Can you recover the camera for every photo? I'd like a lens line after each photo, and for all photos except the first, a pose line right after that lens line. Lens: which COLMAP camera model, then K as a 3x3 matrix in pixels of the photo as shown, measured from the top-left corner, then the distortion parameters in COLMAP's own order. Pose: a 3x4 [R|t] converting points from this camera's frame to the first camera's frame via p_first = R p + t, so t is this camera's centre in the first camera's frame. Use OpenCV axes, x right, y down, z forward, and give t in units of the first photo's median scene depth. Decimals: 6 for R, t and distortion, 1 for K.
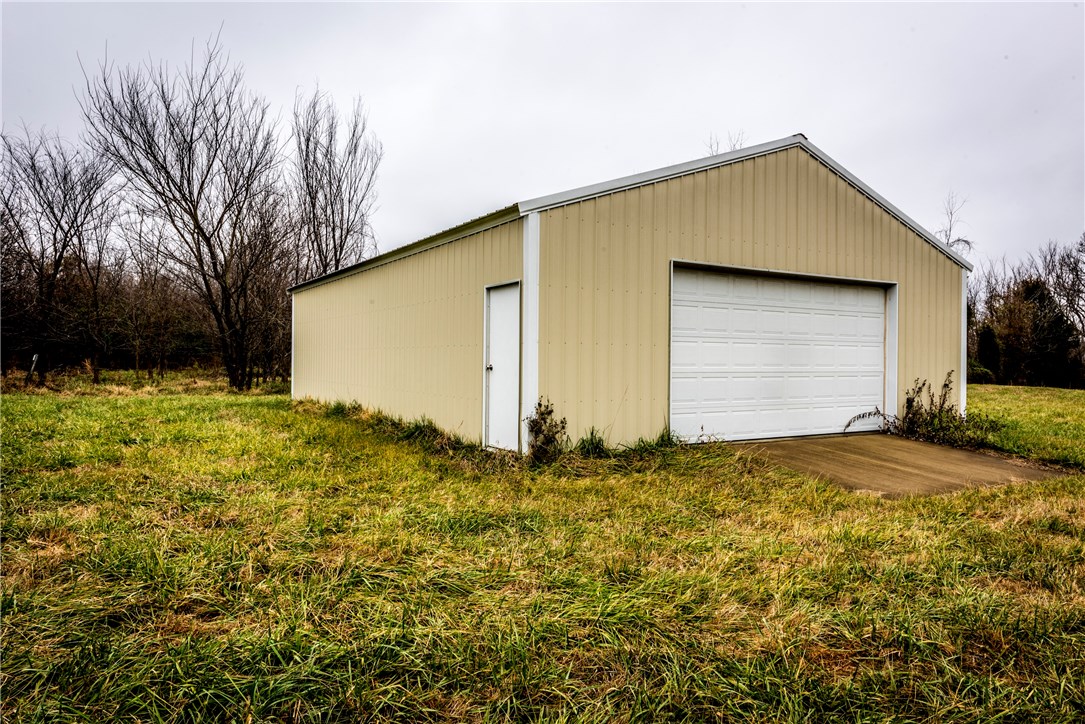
lens RADIAL K [[746.5, 0, 542.5], [0, 746.5, 362.0], [0, 0, 1]] dist [-0.000869, -0.000129]
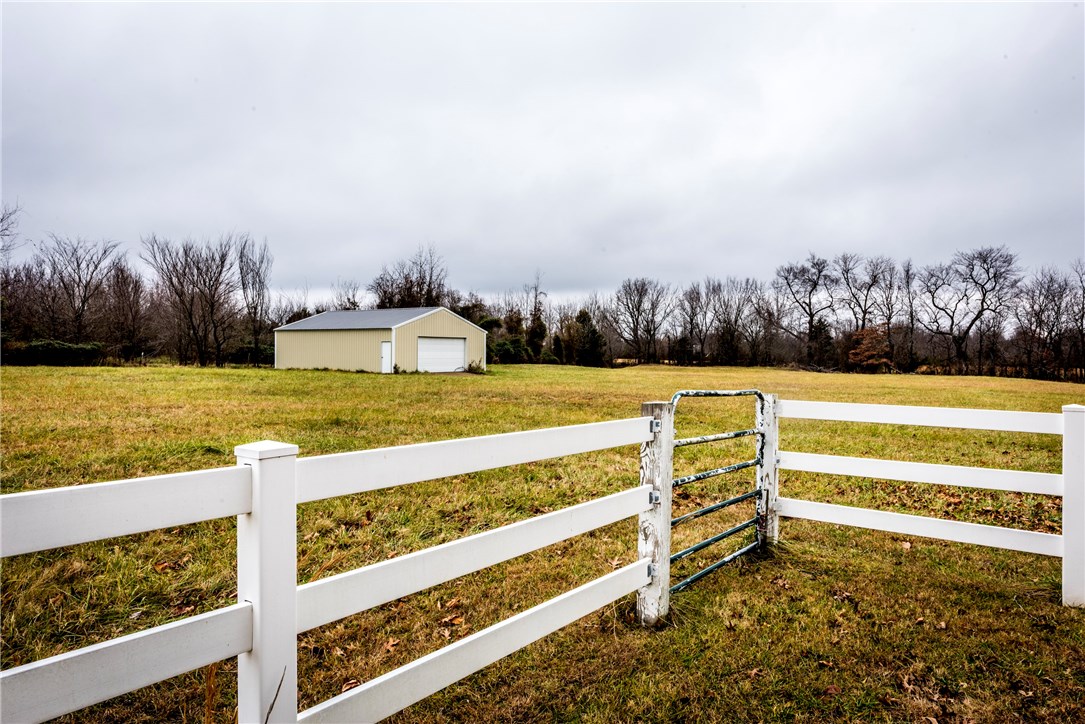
lens RADIAL K [[746.5, 0, 542.5], [0, 746.5, 362.0], [0, 0, 1]] dist [-0.000869, -0.000129]
pose [[0.925885, -0.000330, 0.377805, -0.774399], [-0.006658, 0.999830, 0.017190, -0.042318], [-0.377746, -0.018431, 0.925726, -3.238016]]
